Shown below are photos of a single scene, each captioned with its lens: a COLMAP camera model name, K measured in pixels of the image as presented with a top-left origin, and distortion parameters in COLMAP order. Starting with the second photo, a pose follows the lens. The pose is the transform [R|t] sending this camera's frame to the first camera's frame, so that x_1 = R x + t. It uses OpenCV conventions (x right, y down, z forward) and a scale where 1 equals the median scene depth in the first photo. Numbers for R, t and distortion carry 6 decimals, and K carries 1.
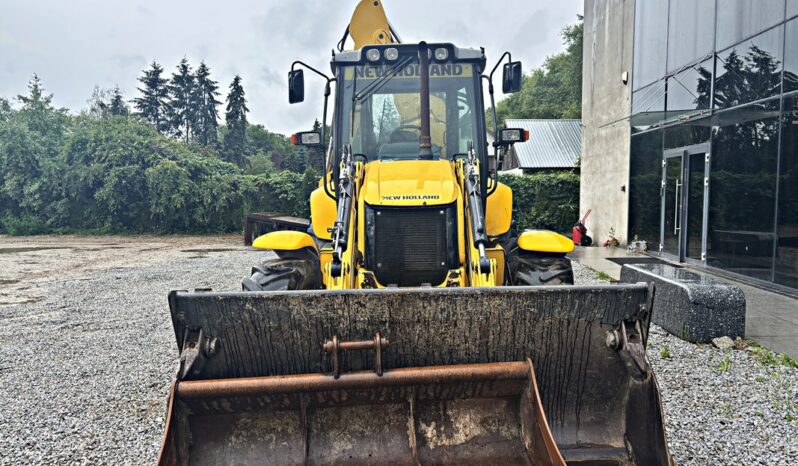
lens RADIAL K [[599.5, 0, 402.8], [0, 599.5, 234.0], [0, 0, 1]] dist [0.065790, -0.084265]
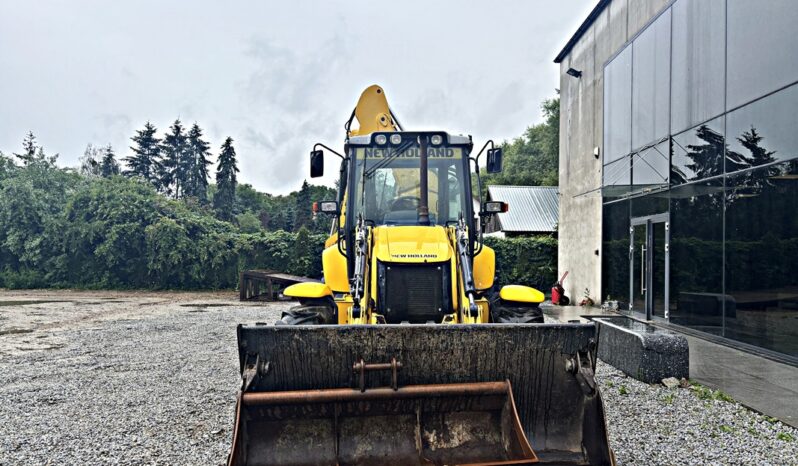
lens RADIAL K [[597.8, 0, 404.8], [0, 597.8, 238.2], [0, 0, 1]] dist [0.071361, -0.095106]
pose [[0.999433, 0.016187, 0.029536, -0.017908], [-0.013362, 0.995535, -0.093444, 0.007376], [-0.030917, 0.092997, 0.995186, -0.099582]]
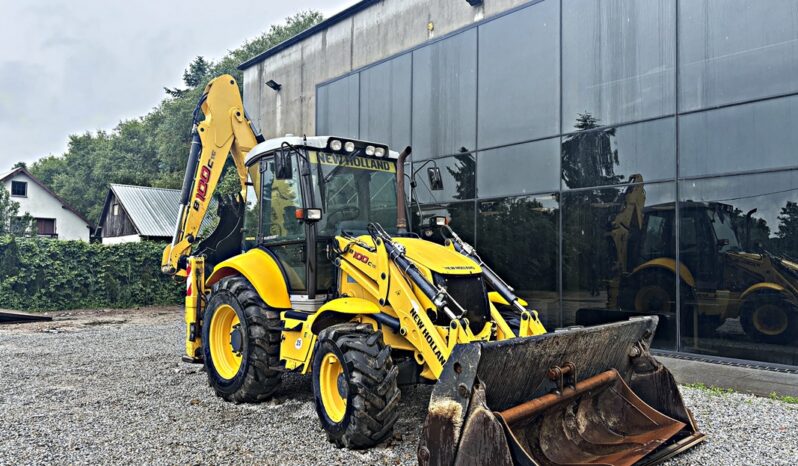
lens RADIAL K [[599.5, 0, 402.8], [0, 599.5, 234.0], [0, 0, 1]] dist [0.065790, -0.084265]
pose [[0.730533, 0.039551, 0.681731, -0.395236], [0.037795, 0.994449, -0.098194, -0.004403], [-0.681831, 0.097500, 0.724983, 0.048353]]
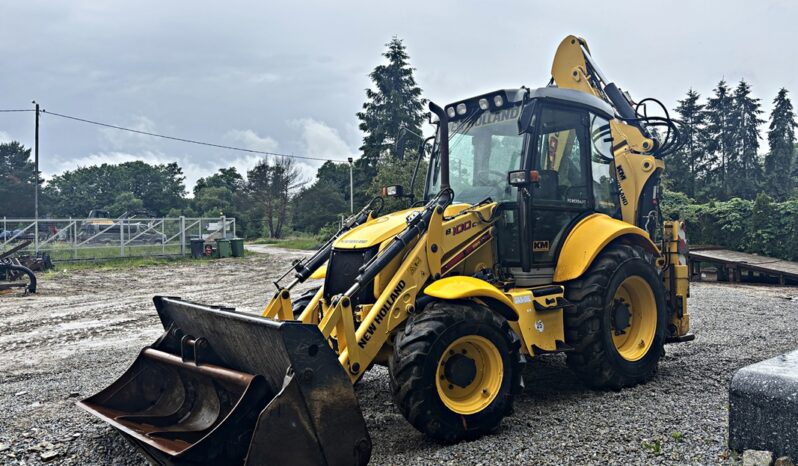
lens RADIAL K [[597.8, 0, 404.8], [0, 597.8, 238.2], [0, 0, 1]] dist [0.071361, -0.095106]
pose [[0.640175, 0.014897, -0.768085, 0.405421], [-0.044393, 0.998859, -0.017627, -0.020816], [0.766946, 0.045382, 0.640105, 0.123037]]
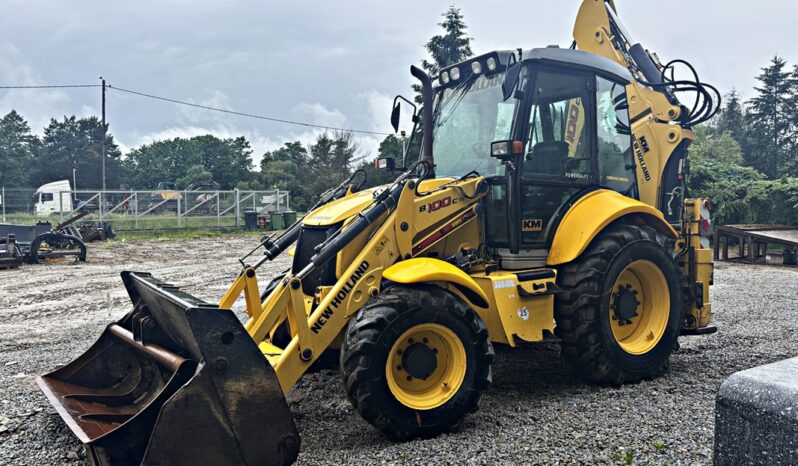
lens RADIAL K [[599.5, 0, 402.8], [0, 599.5, 234.0], [0, 0, 1]] dist [0.065790, -0.084265]
pose [[0.552750, 0.051947, -0.831727, 0.418211], [-0.058127, 0.998028, 0.023704, -0.026950], [0.831318, 0.035243, 0.554679, 0.202619]]
